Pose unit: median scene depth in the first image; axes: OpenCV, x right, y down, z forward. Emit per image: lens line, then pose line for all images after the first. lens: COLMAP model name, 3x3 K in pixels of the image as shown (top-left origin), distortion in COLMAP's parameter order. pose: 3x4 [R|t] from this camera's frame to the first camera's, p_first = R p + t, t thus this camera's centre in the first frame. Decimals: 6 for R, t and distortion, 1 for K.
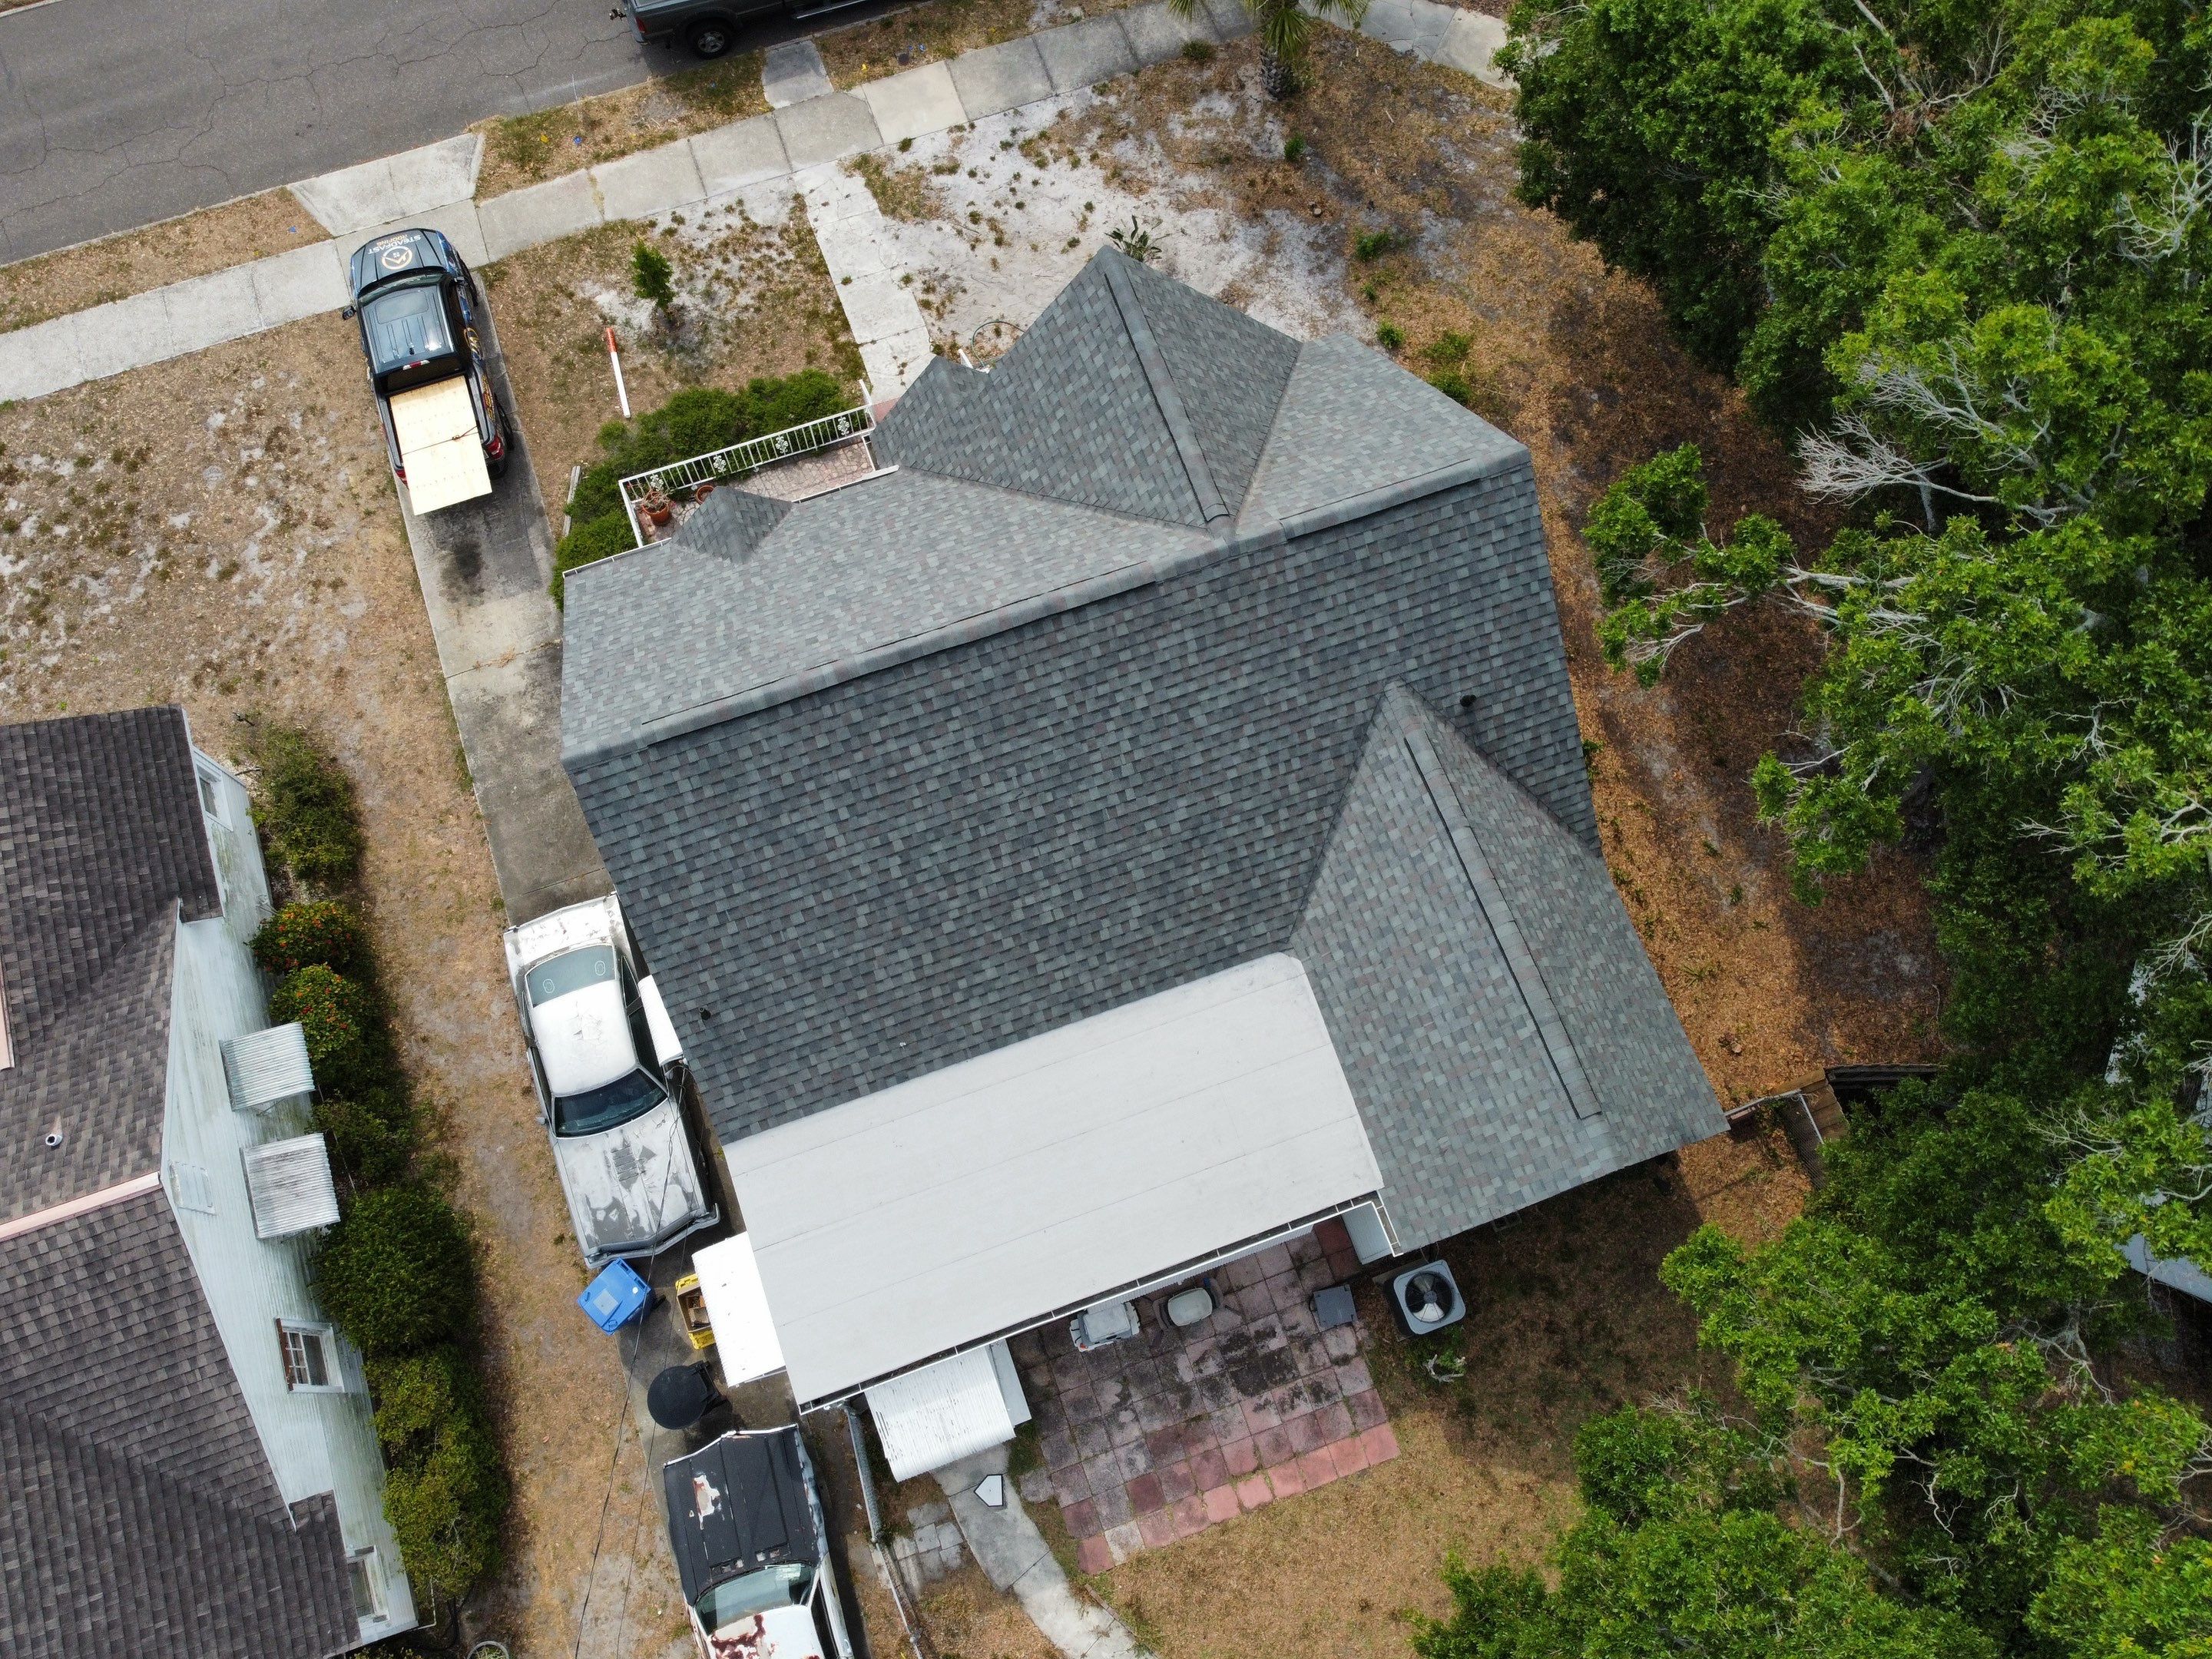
lens RADIAL K [[1680.4, 0, 1073.6], [0, 1680.4, 807.1], [0, 0, 1]] dist [0.006603, -0.014441]
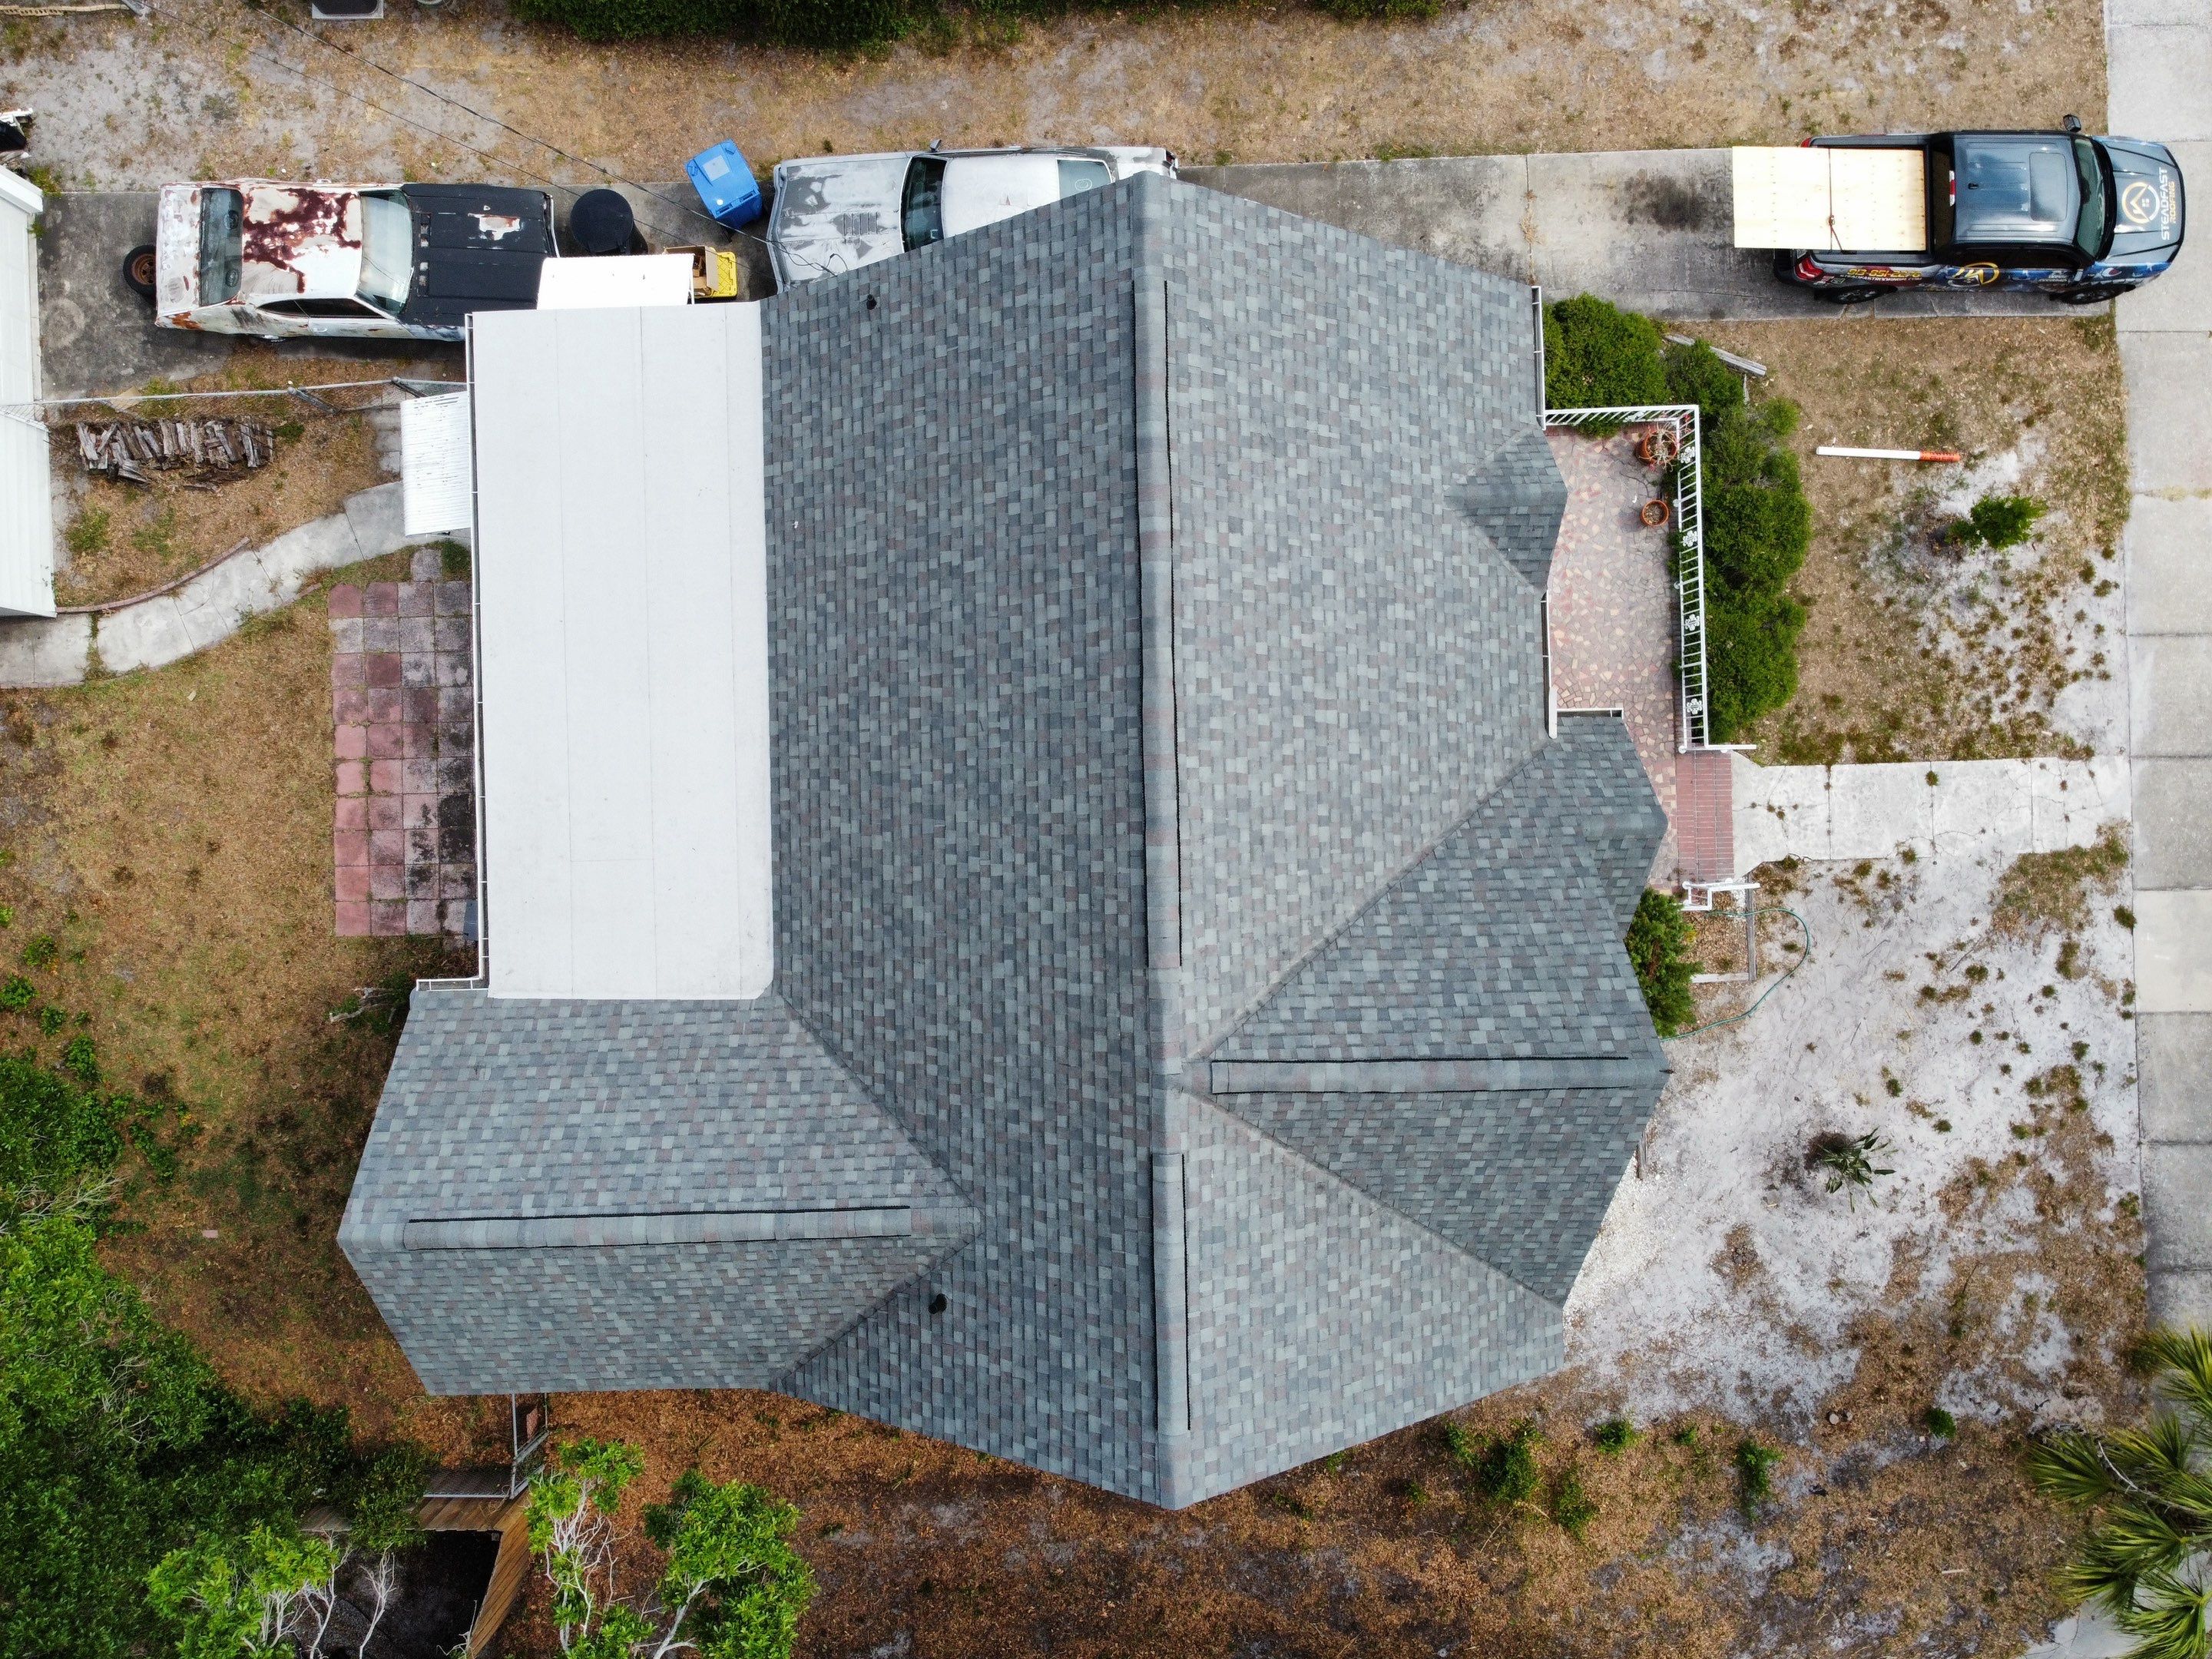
lens RADIAL K [[1680.4, 0, 1083.4], [0, 1680.4, 807.3], [0, 0, 1]] dist [0.006603, -0.014441]
pose [[-0.311659, 0.950174, 0.006159, -0.012975], [-0.894038, -0.295429, 0.336776, -0.284808], [0.321815, 0.099453, 0.941565, 0.220829]]
